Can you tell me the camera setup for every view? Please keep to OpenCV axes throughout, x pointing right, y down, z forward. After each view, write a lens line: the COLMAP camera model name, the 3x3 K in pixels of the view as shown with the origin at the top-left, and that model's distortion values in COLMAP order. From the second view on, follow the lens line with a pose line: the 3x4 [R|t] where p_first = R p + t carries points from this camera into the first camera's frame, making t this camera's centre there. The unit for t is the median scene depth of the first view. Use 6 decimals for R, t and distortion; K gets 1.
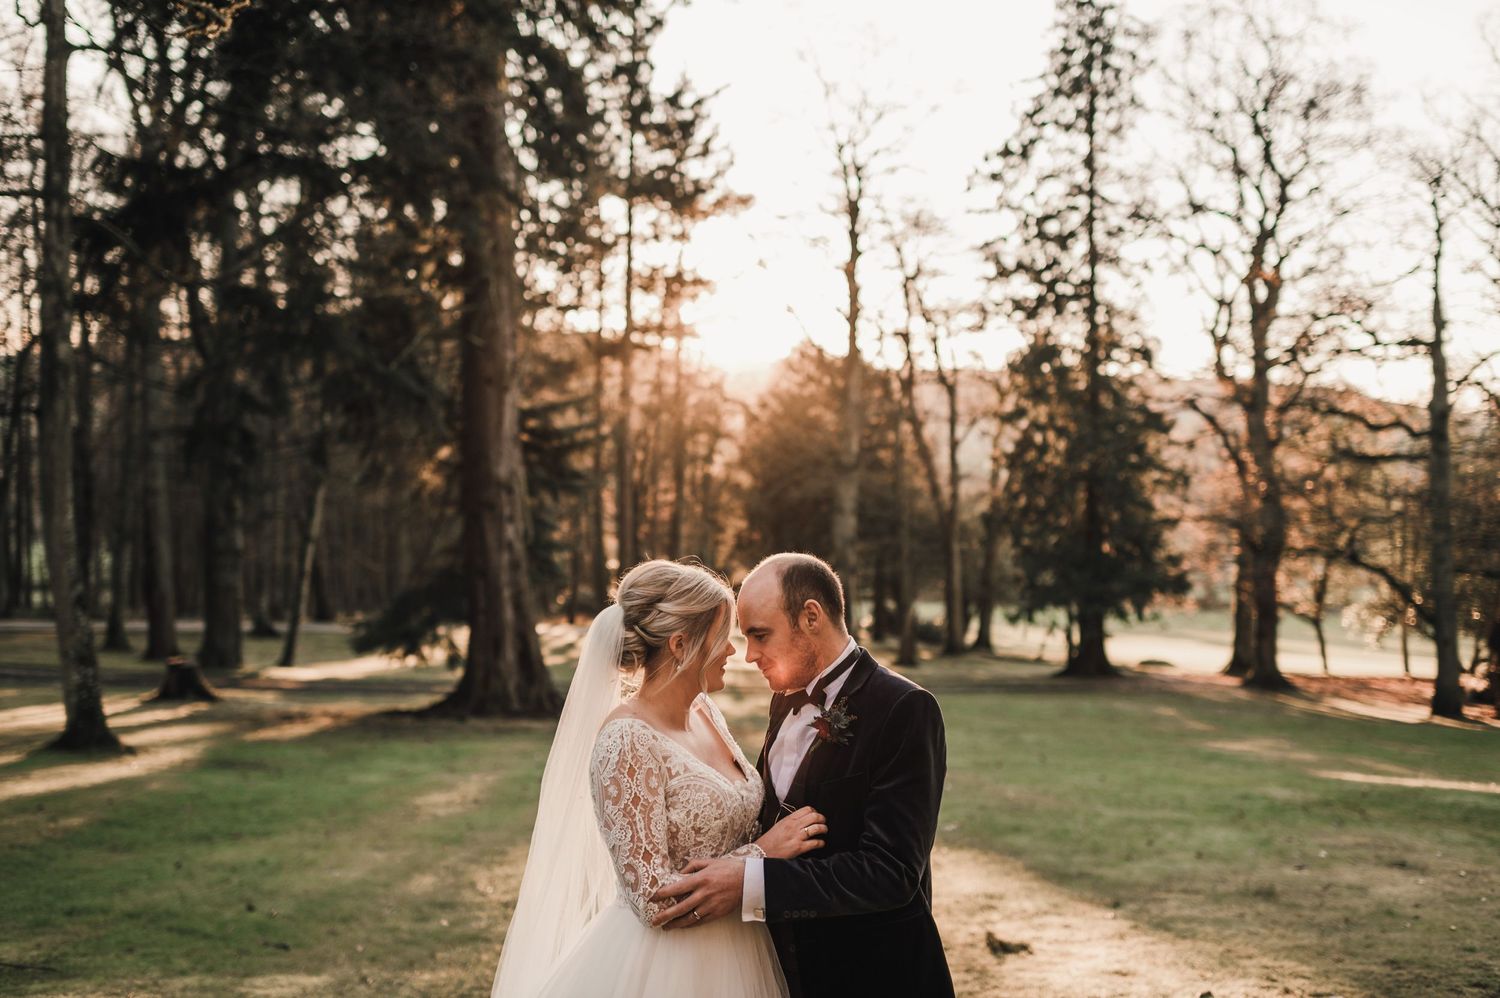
lens RADIAL K [[1482.0, 0, 750.0], [0, 1482.0, 499.0], [0, 0, 1]] dist [0.002288, -0.002112]
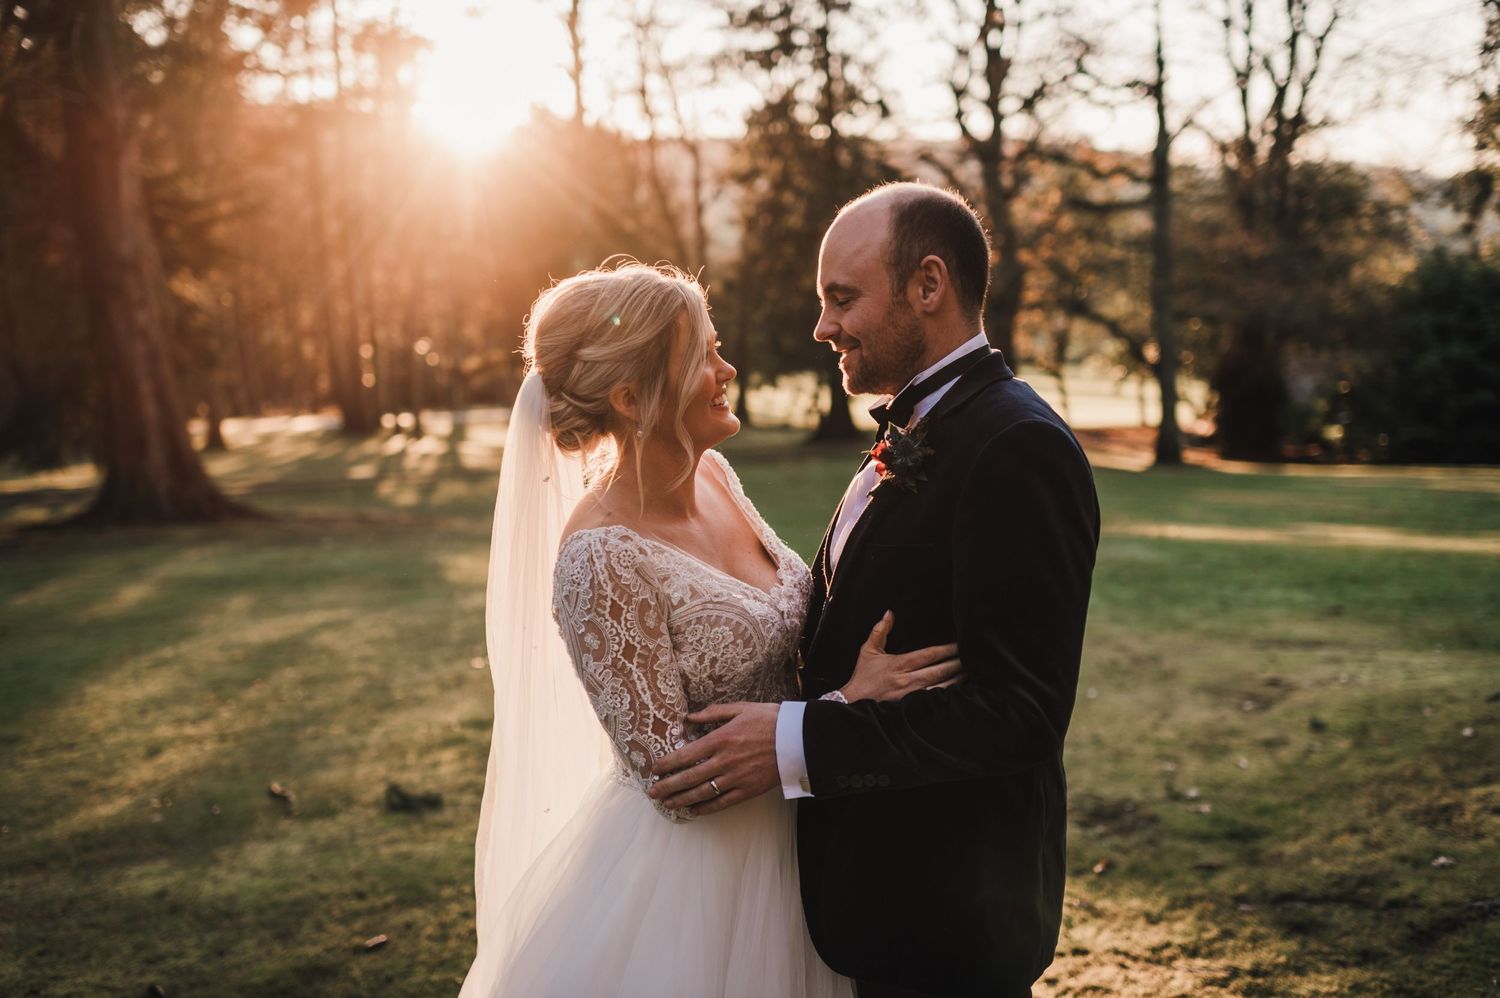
lens RADIAL K [[1482.0, 0, 750.0], [0, 1482.0, 499.0], [0, 0, 1]] dist [0.002288, -0.002112]
pose [[0.988258, -0.061259, 0.139974, 0.029807], [0.039469, 0.987368, 0.153451, 0.003320], [-0.147606, -0.146124, 0.978192, 0.027094]]
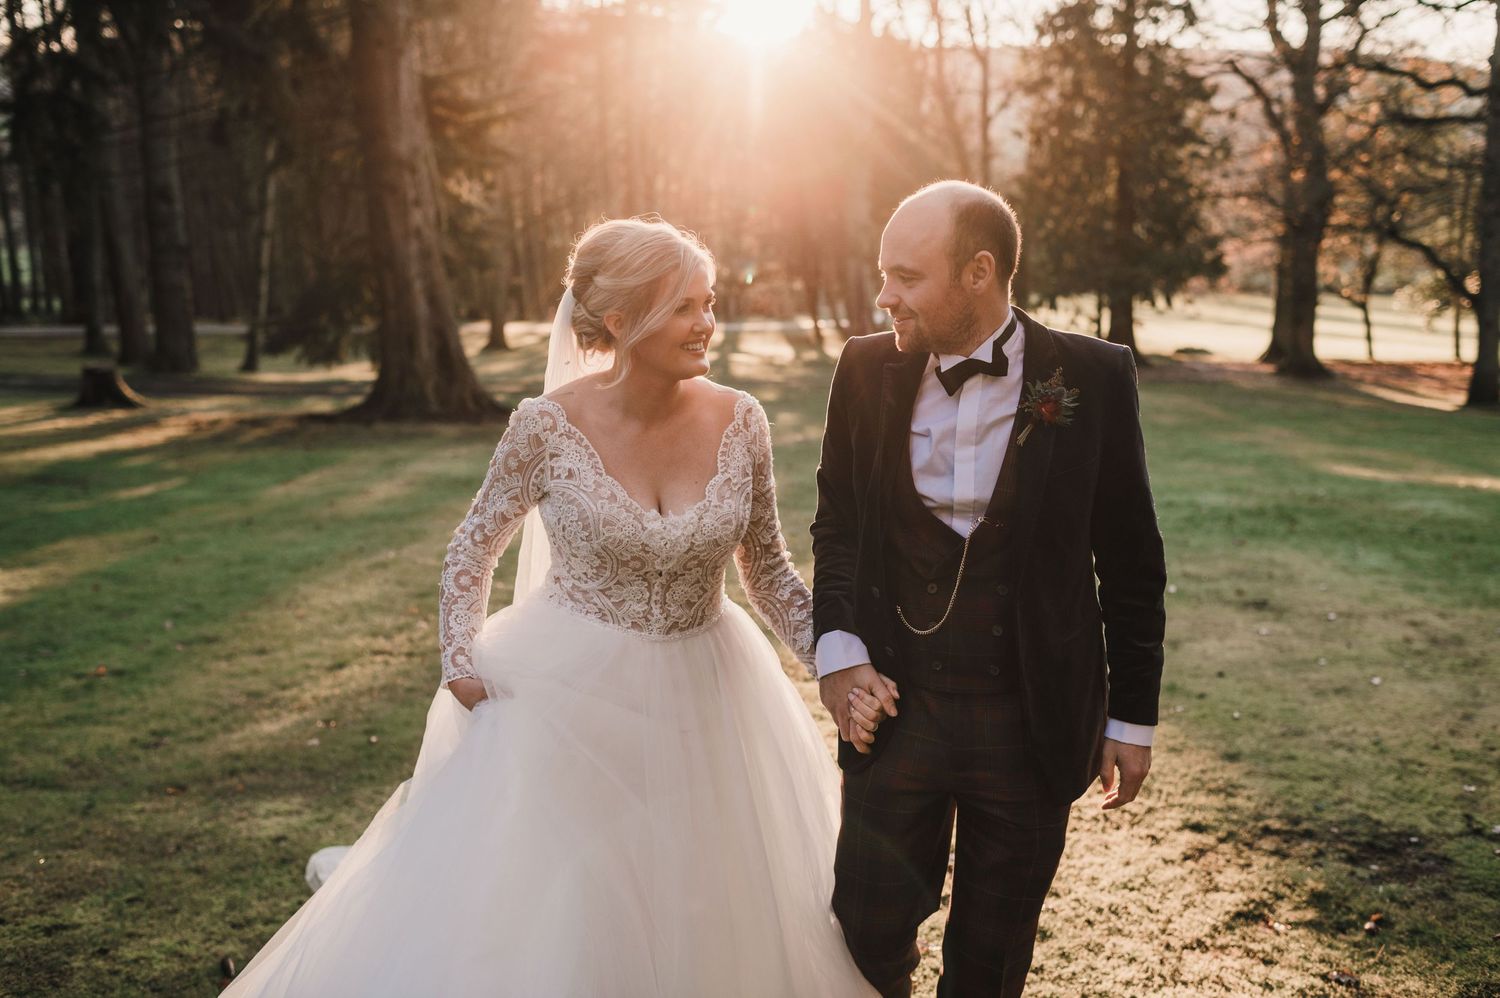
lens RADIAL K [[1479.9, 0, 758.5], [0, 1479.9, 503.1], [0, 0, 1]] dist [0.001519, -0.018752]
pose [[0.999200, -0.011819, -0.038216, 0.034816], [0.019463, 0.978293, 0.206310, 0.004746], [0.034948, -0.206889, 0.977740, 0.040299]]
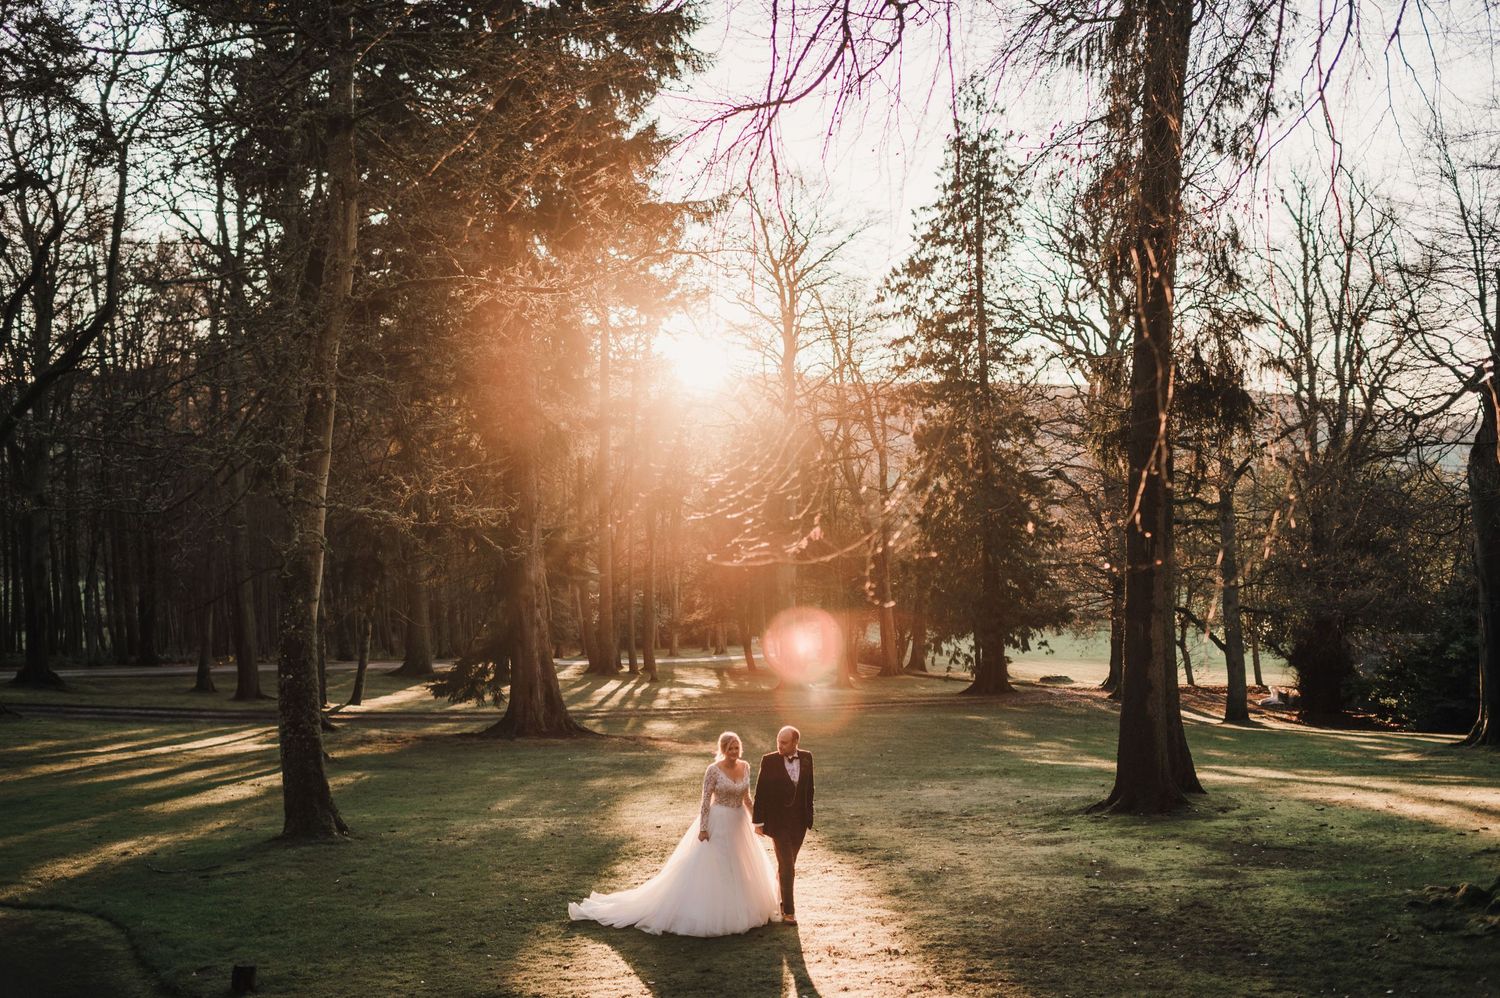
lens RADIAL K [[1485.3, 0, 744.0], [0, 1485.3, 492.7], [0, 0, 1]] dist [0.004757, -0.005497]
pose [[0.999681, -0.020637, 0.014531, 0.013130], [0.020841, 0.999685, -0.014016, -0.033533], [-0.014237, 0.014315, 0.999796, -0.230786]]
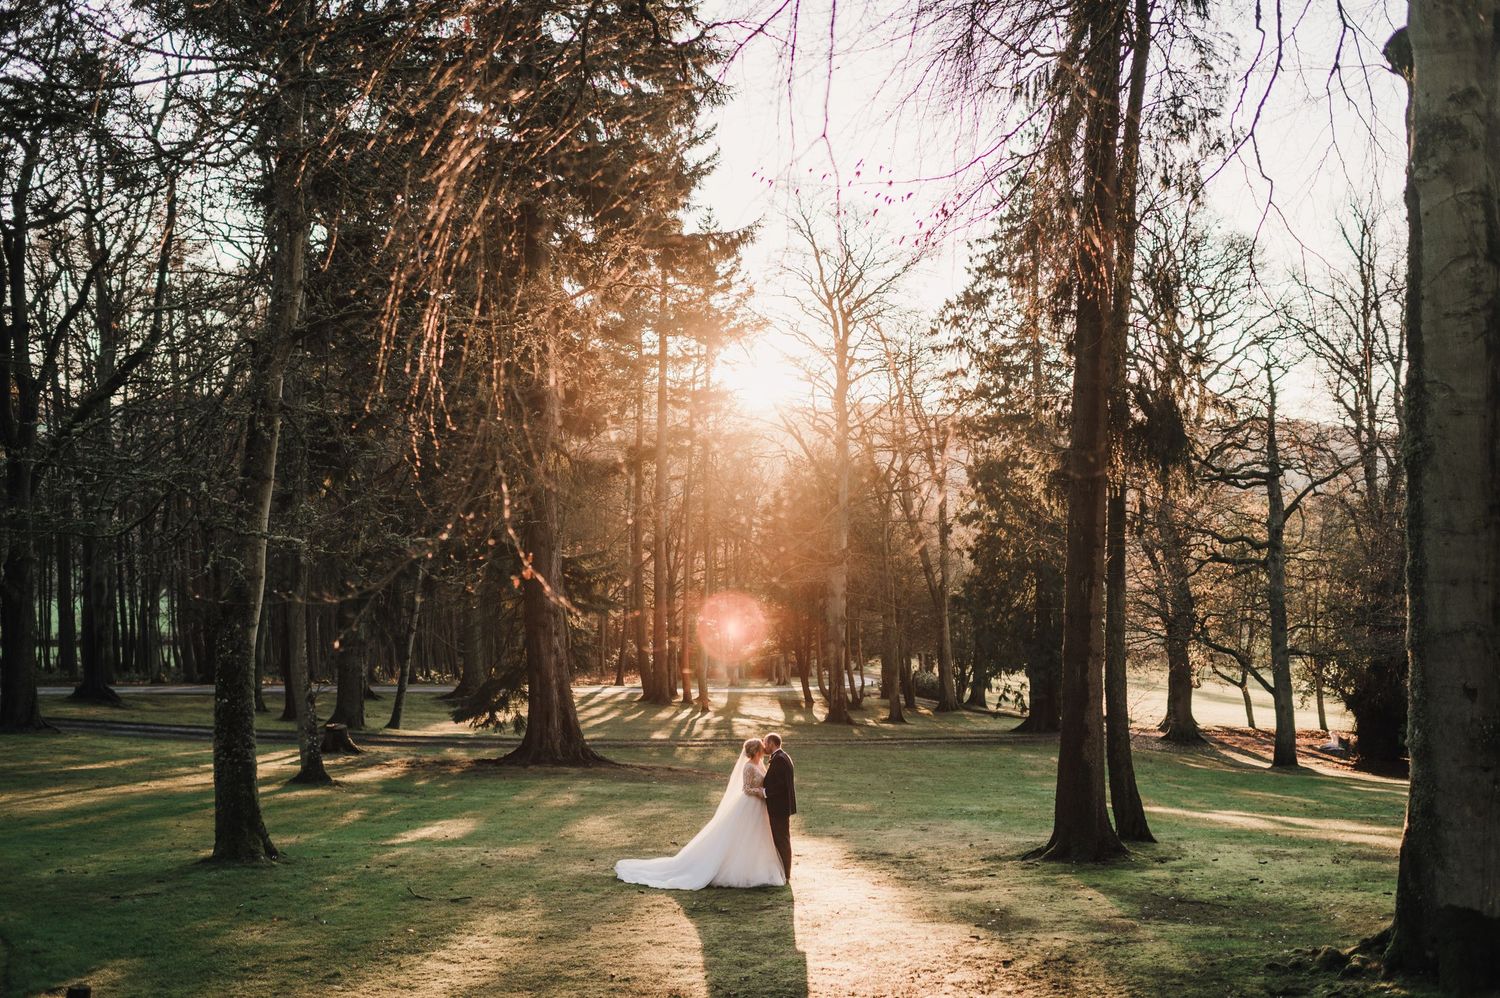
lens RADIAL K [[1485.3, 0, 744.0], [0, 1485.3, 492.7], [0, 0, 1]] dist [0.004757, -0.005497]
pose [[0.999009, -0.005255, -0.044188, 0.043836], [0.003729, 0.999396, -0.034538, -0.034148], [0.044343, 0.034339, 0.998426, -0.229255]]
